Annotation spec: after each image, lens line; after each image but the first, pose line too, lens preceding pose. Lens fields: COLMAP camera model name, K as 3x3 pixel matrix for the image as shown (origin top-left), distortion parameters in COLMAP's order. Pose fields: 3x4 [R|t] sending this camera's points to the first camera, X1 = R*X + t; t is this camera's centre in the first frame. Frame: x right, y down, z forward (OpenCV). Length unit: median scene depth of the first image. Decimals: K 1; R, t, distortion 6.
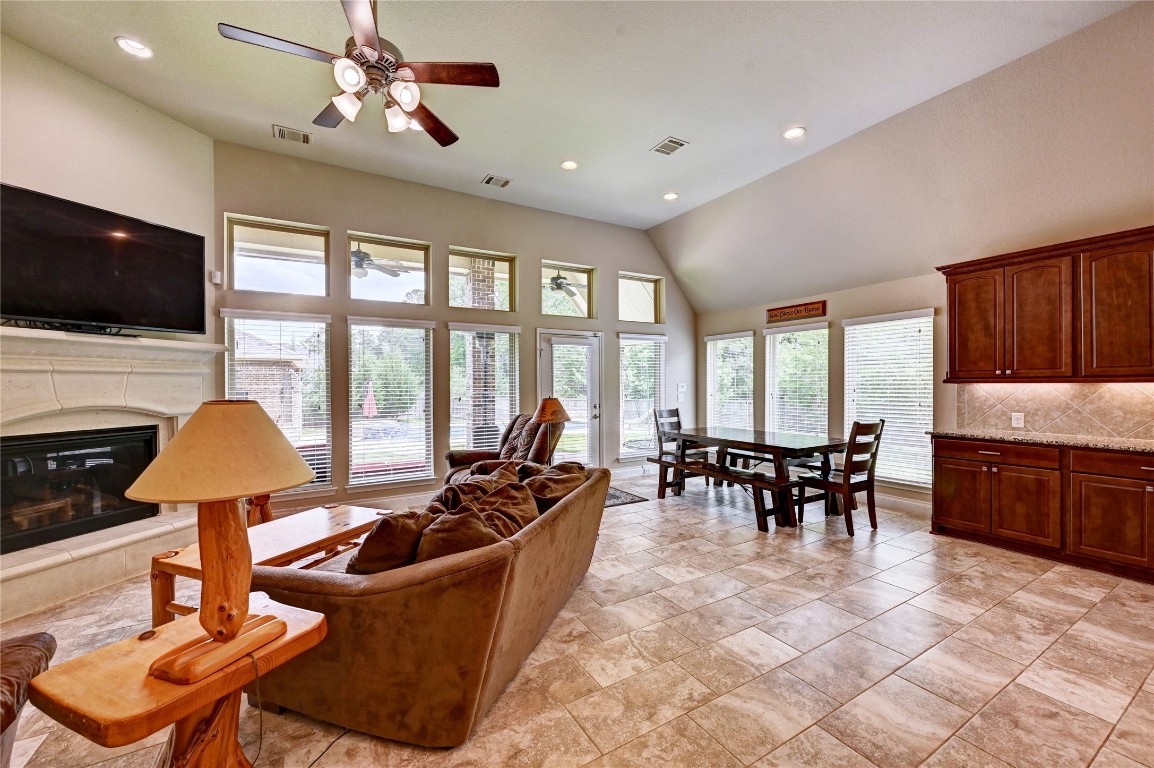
lens RADIAL K [[452.6, 0, 576.5], [0, 452.6, 383.1], [0, 0, 1]] dist [-0.003821, 0.000431]
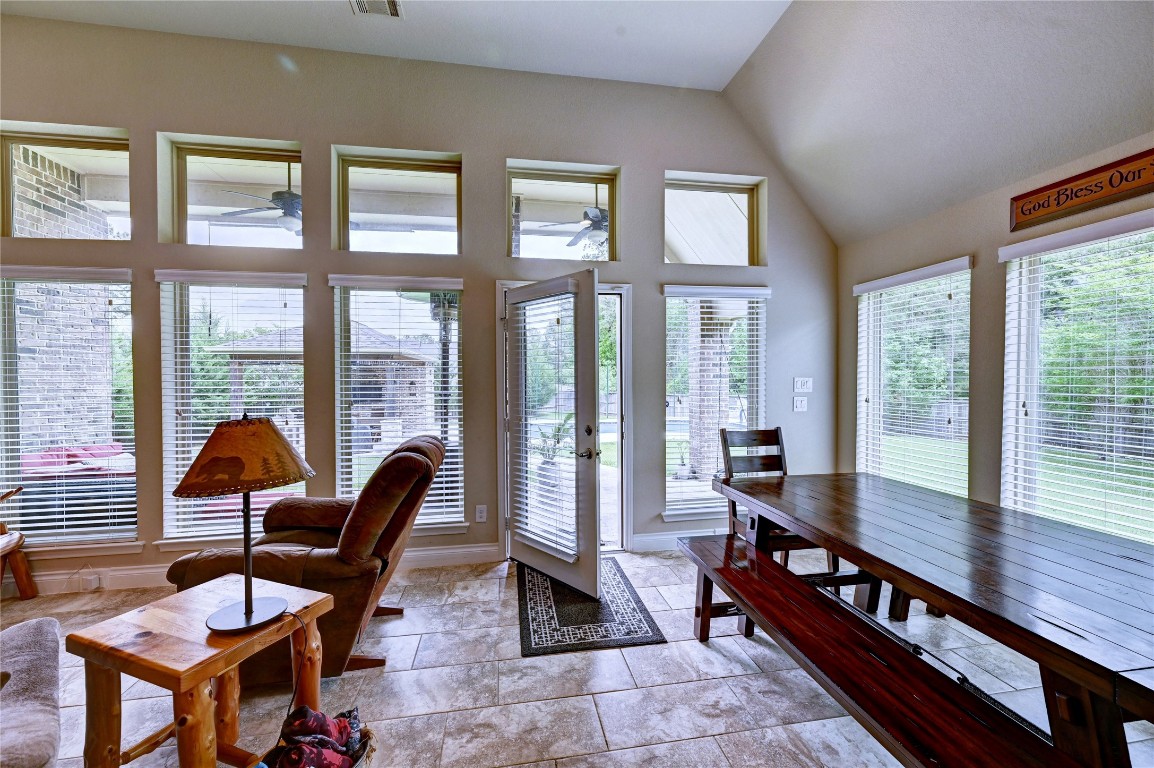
lens RADIAL K [[452.6, 0, 571.7], [0, 452.6, 383.5], [0, 0, 1]] dist [-0.003821, 0.000431]
pose [[0.933013, 0.005338, -0.359804, 0.220360], [0.000441, 0.999872, 0.015977, 0.000018], [0.359843, -0.015066, 0.932891, 0.529367]]
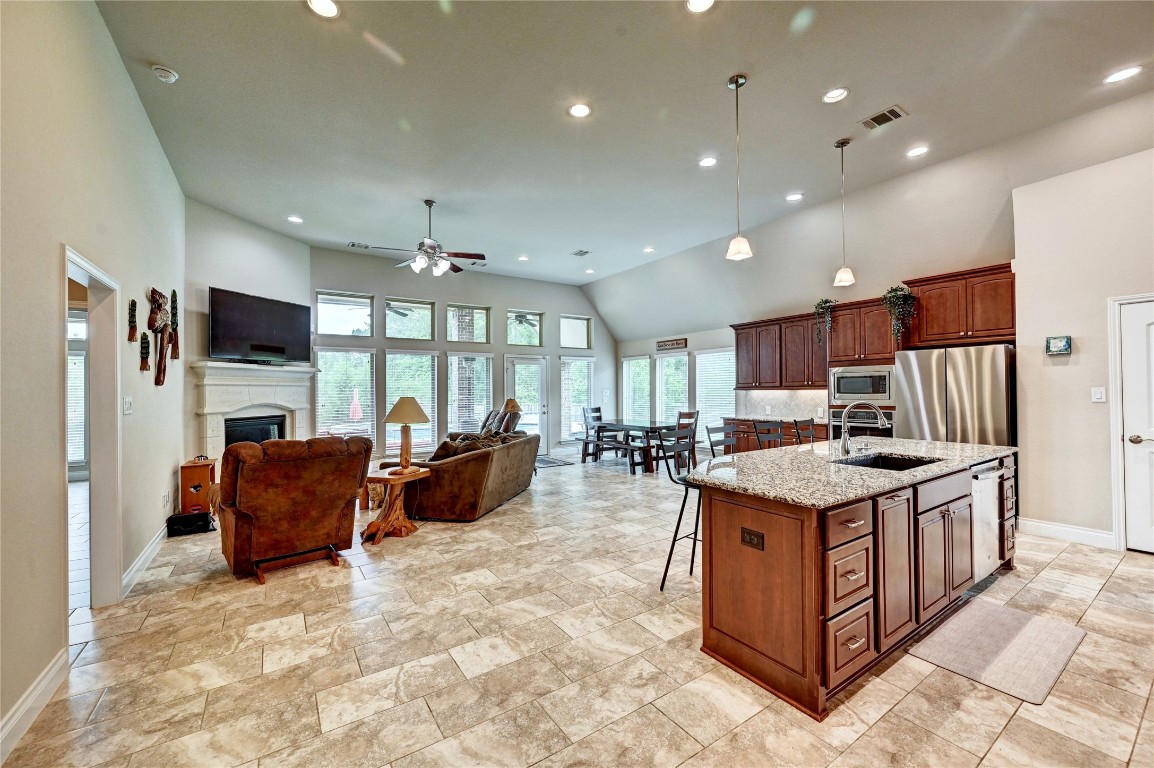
lens RADIAL K [[452.6, 0, 579.3], [0, 452.6, 384.9], [0, 0, 1]] dist [-0.003821, 0.000431]
pose [[0.997580, -0.001236, 0.069511, 0.061256], [0.001947, 0.999946, -0.010163, -0.002174], [-0.069495, 0.010274, 0.997529, -0.562020]]
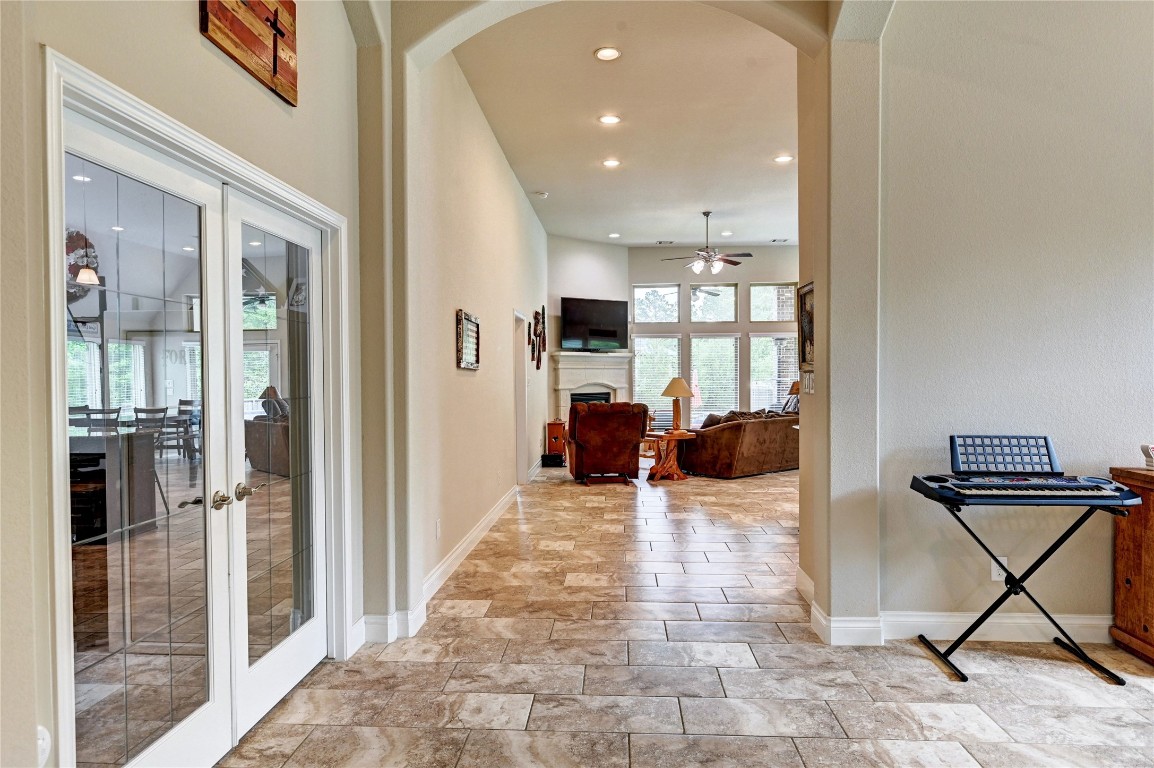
lens RADIAL K [[723.9, 0, 583.9], [0, 723.9, 377.1], [0, 0, 1]] dist [-0.001487, -0.000084]
pose [[0.838200, 0.003488, -0.545352, 0.552724], [0.001300, 0.999964, 0.008394, -0.005945], [0.545362, -0.007745, 0.838165, -1.289023]]
